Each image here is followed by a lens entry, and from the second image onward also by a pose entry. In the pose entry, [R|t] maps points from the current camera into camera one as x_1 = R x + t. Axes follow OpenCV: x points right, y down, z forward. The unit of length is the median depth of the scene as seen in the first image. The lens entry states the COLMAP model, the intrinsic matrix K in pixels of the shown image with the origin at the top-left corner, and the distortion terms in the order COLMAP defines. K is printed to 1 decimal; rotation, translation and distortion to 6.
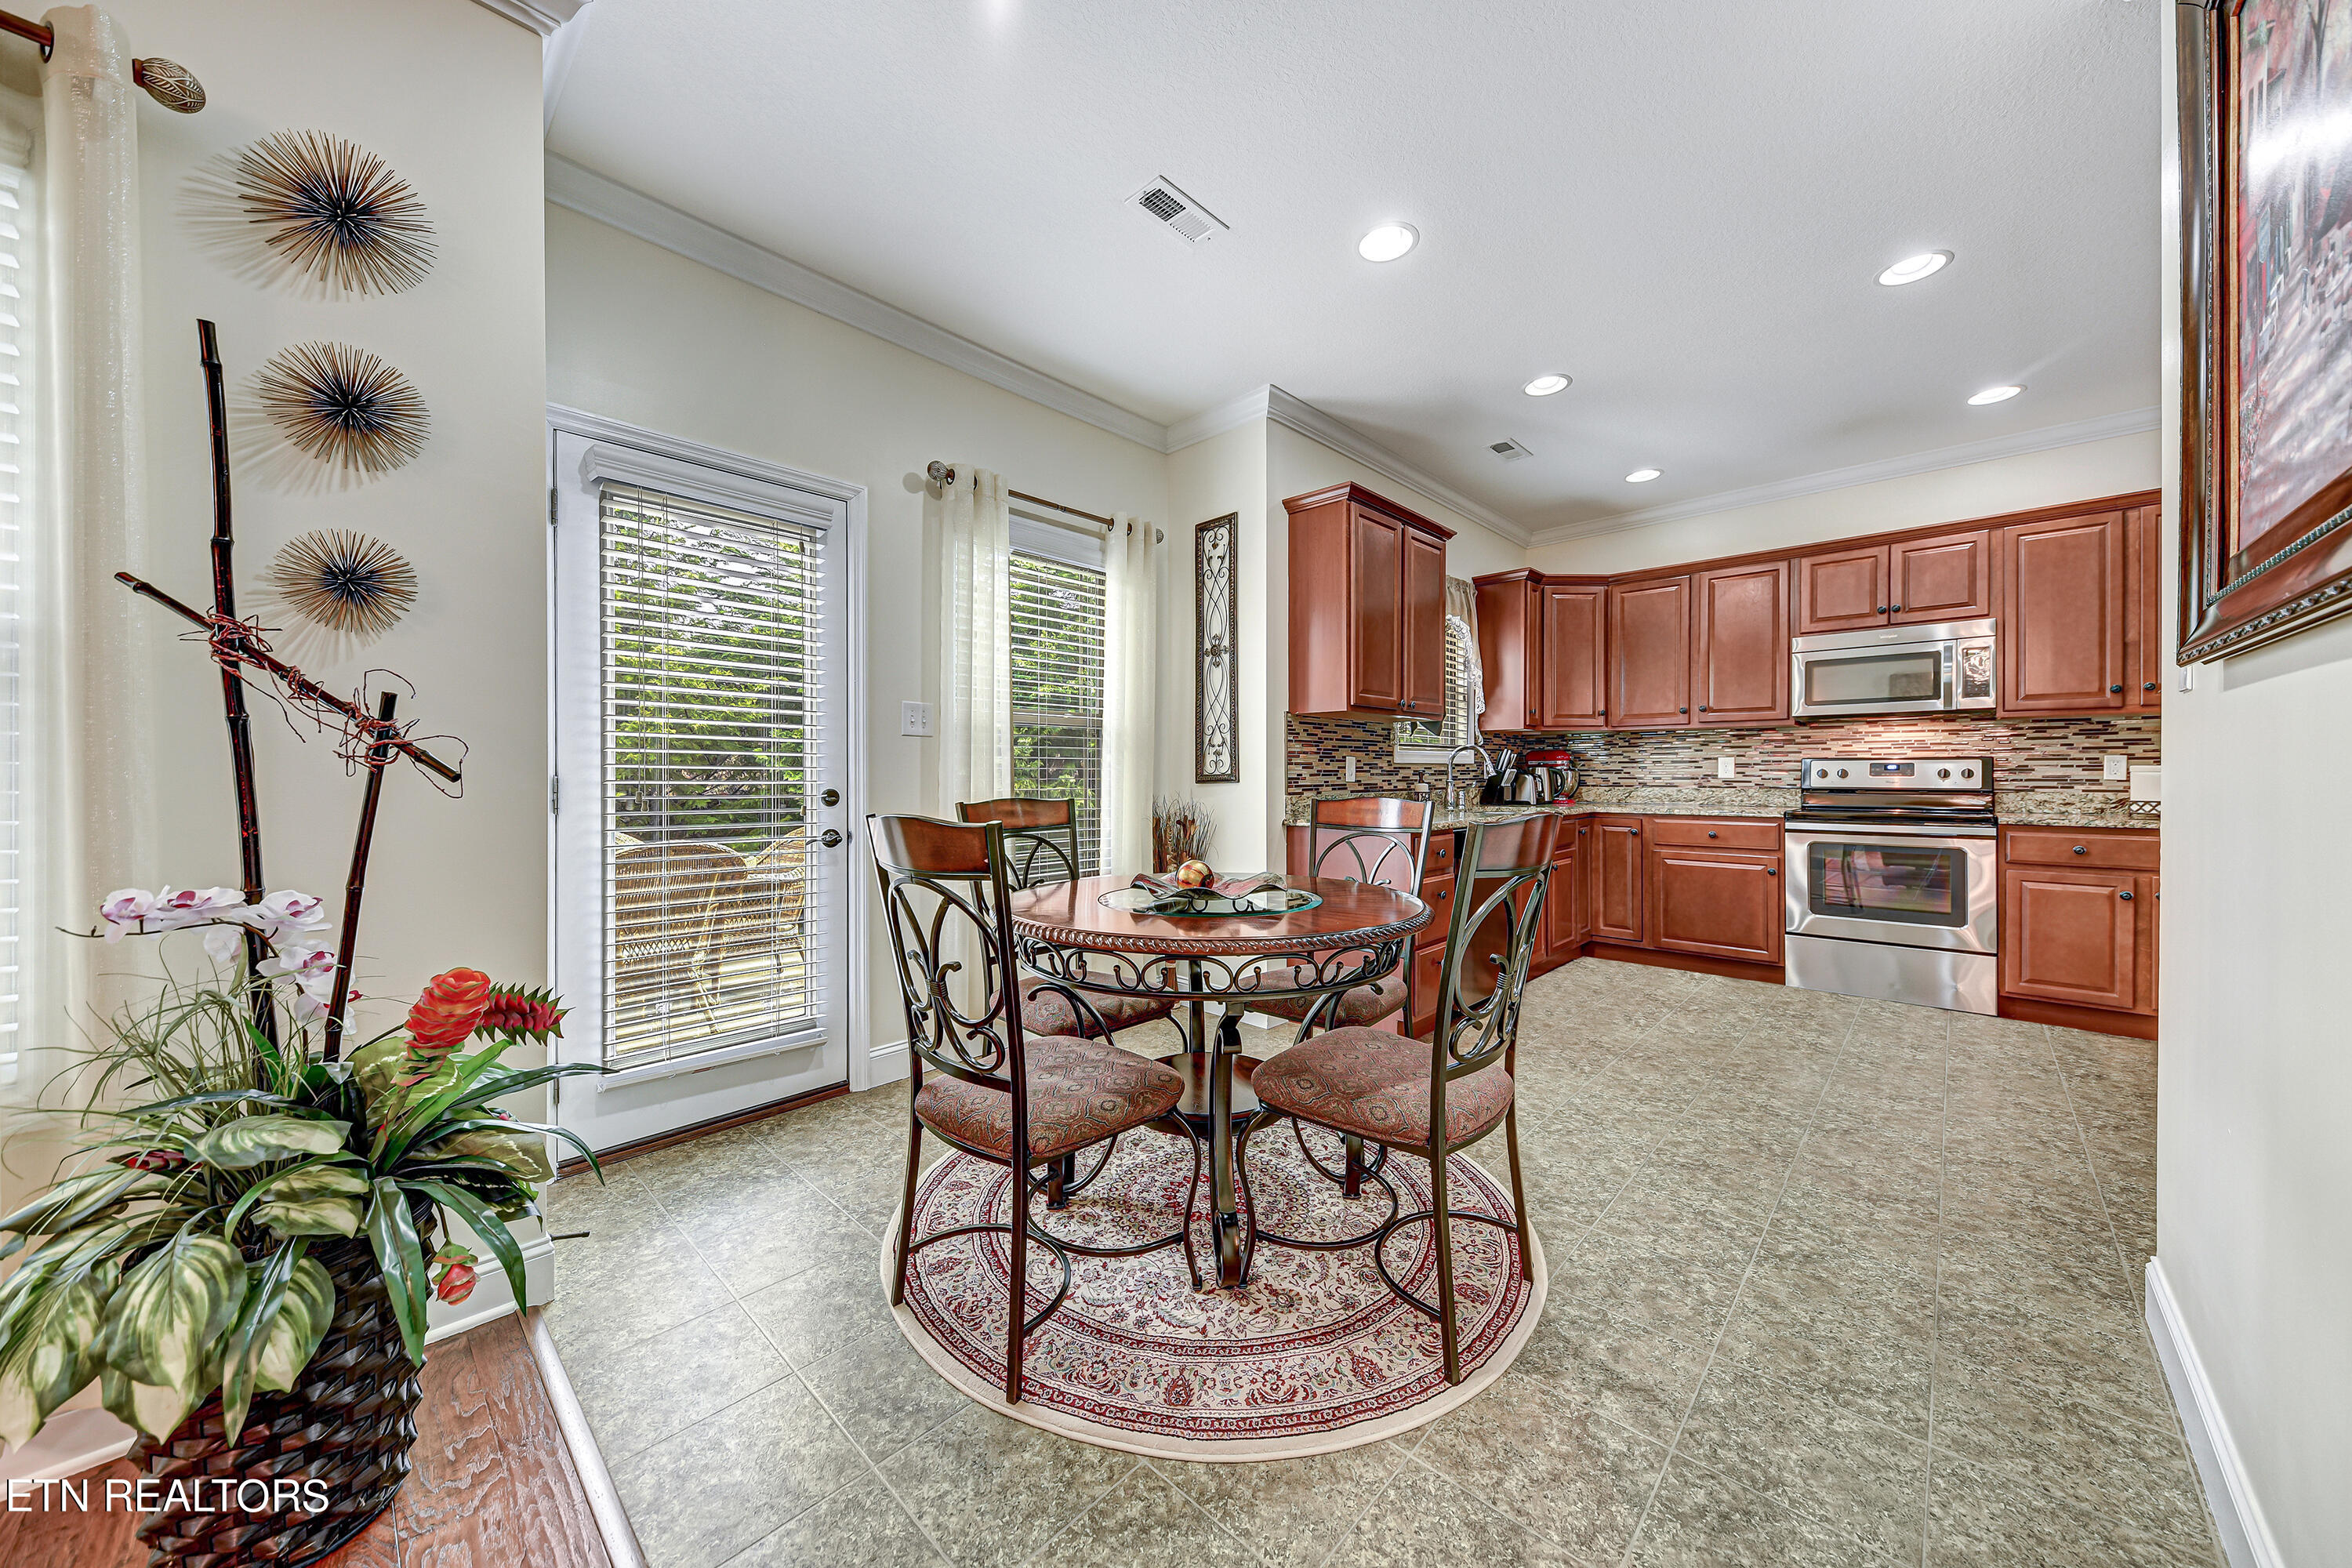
lens RADIAL K [[813.5, 0, 1168.8], [0, 813.5, 778.1], [0, 0, 1]] dist [0.000636, -0.000410]
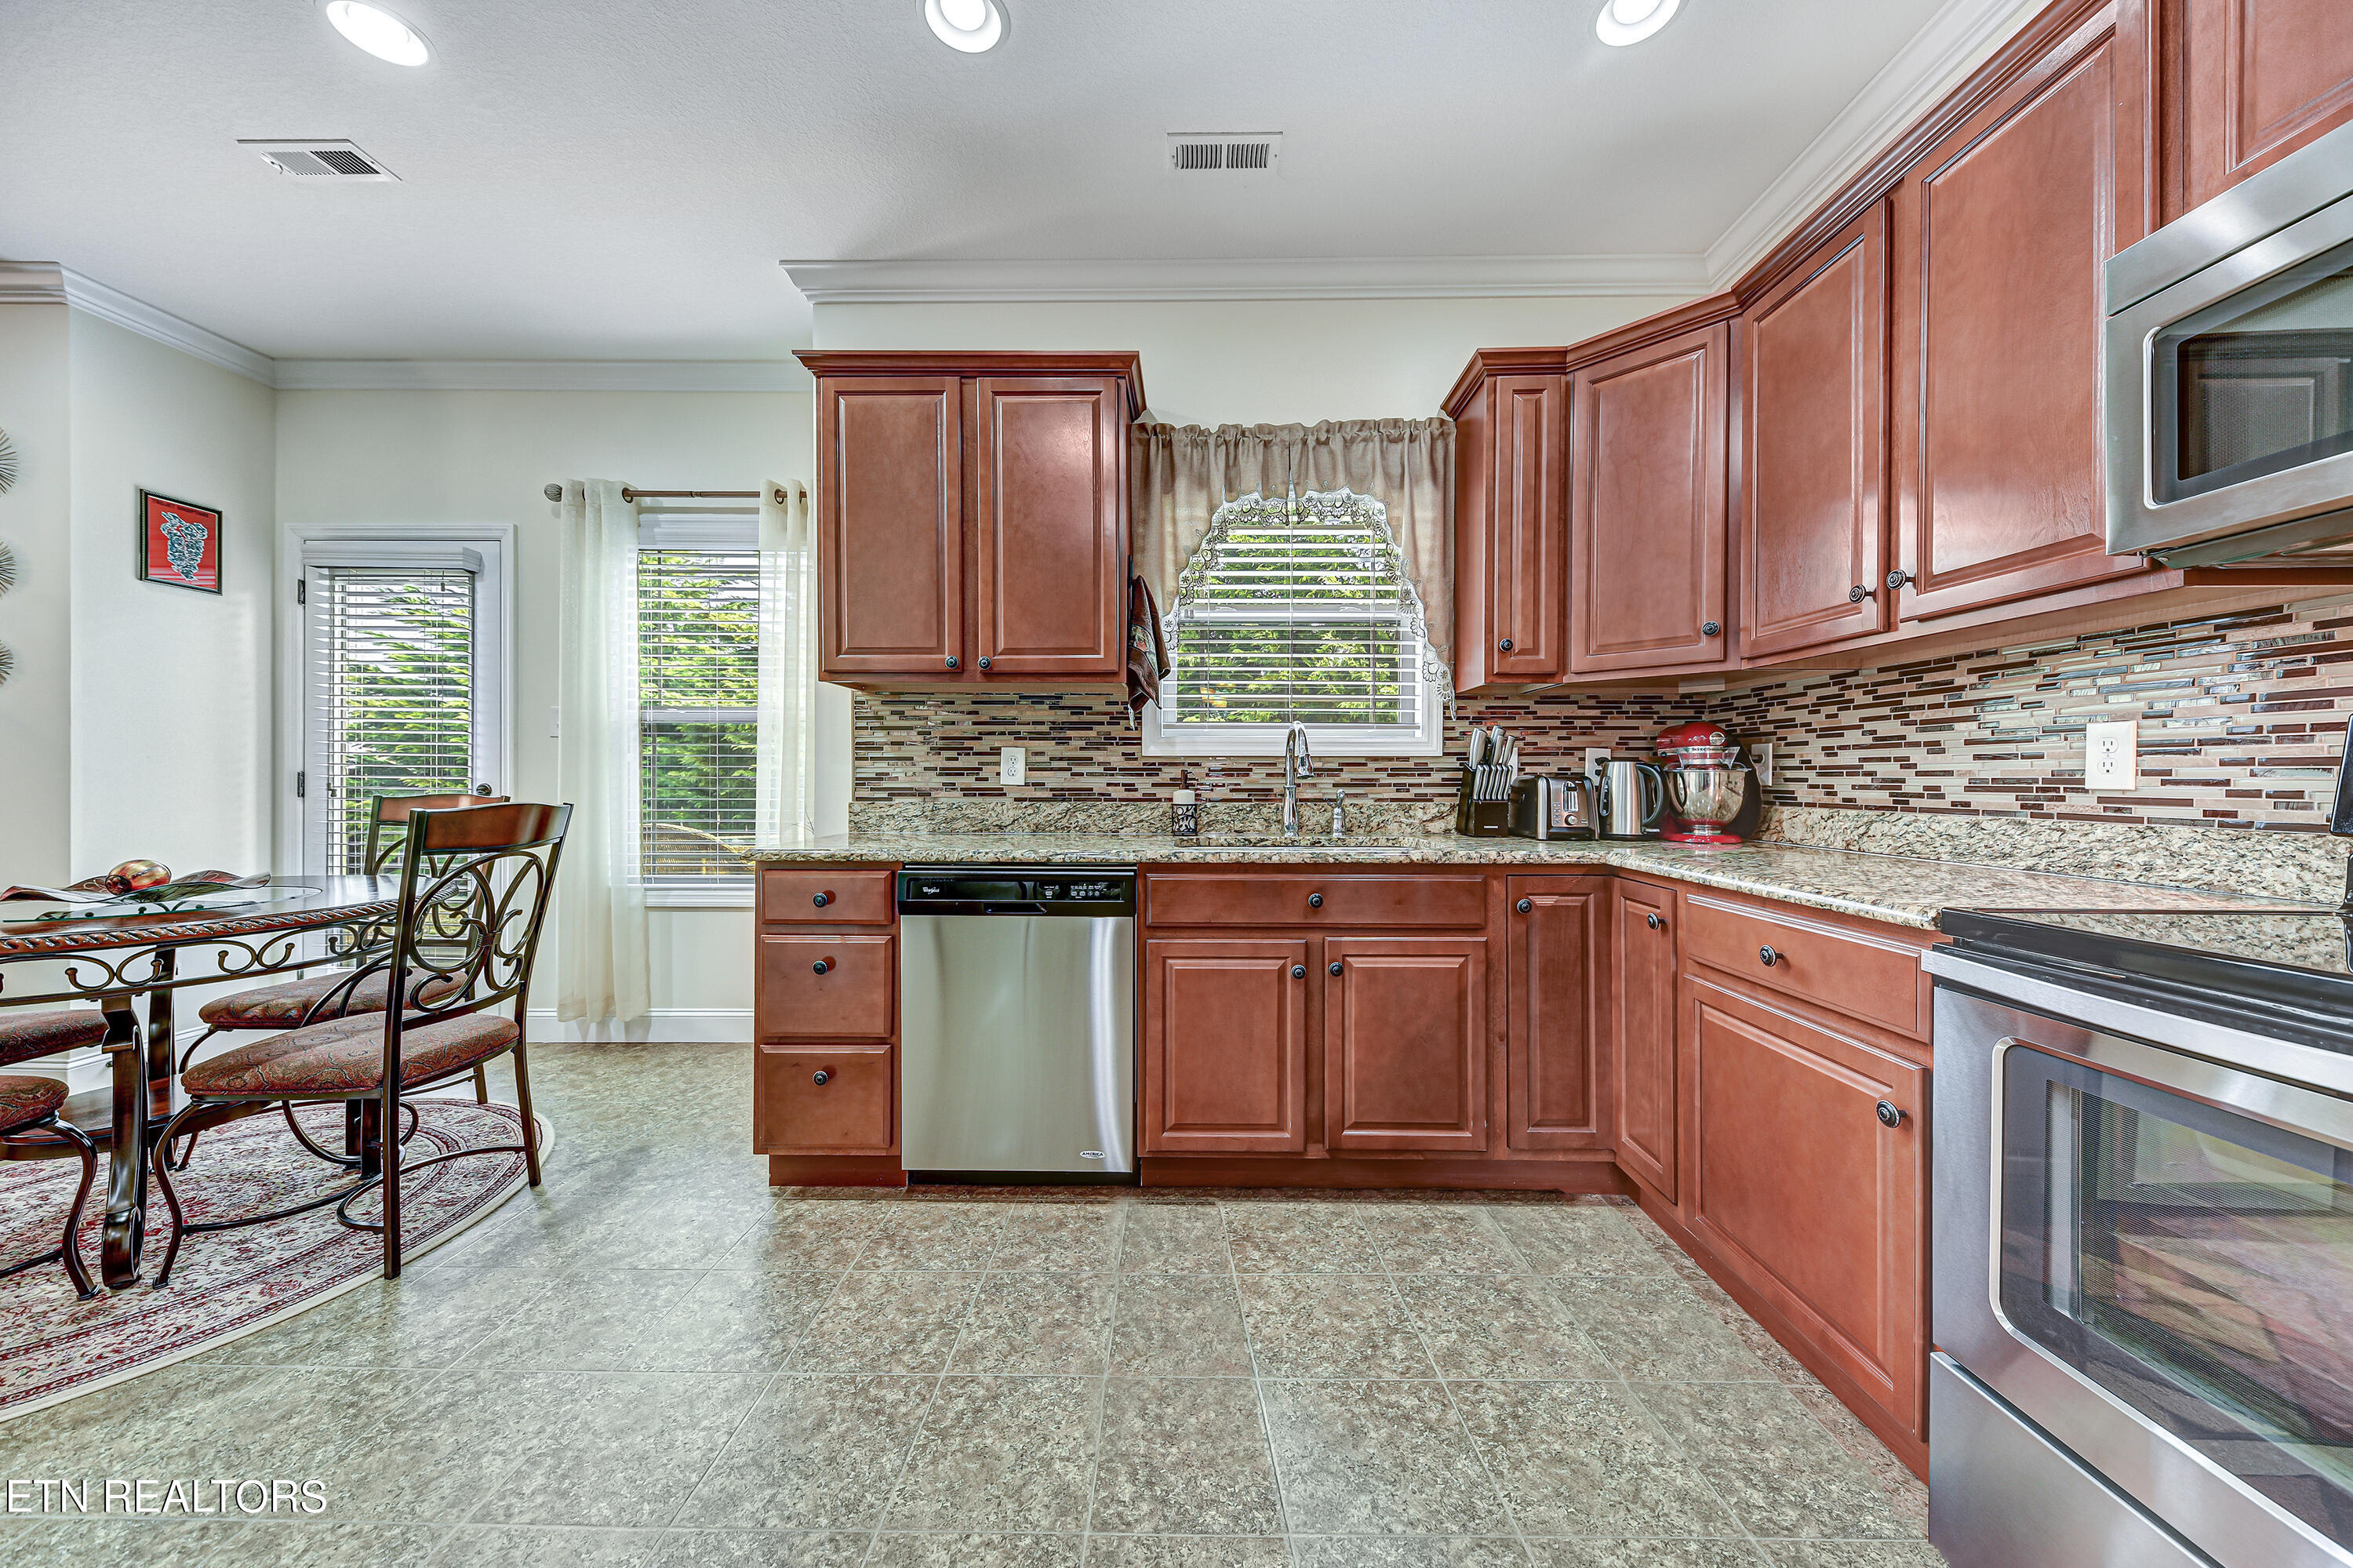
lens RADIAL K [[813.9, 0, 1183.7], [0, 813.9, 783.2], [0, 0, 1]] dist [0.000636, -0.000410]
pose [[0.682632, 0.008251, -0.730716, 0.748320], [-0.010860, 0.999940, 0.001146, 0.001013], [0.730681, 0.007153, 0.682681, 0.594713]]
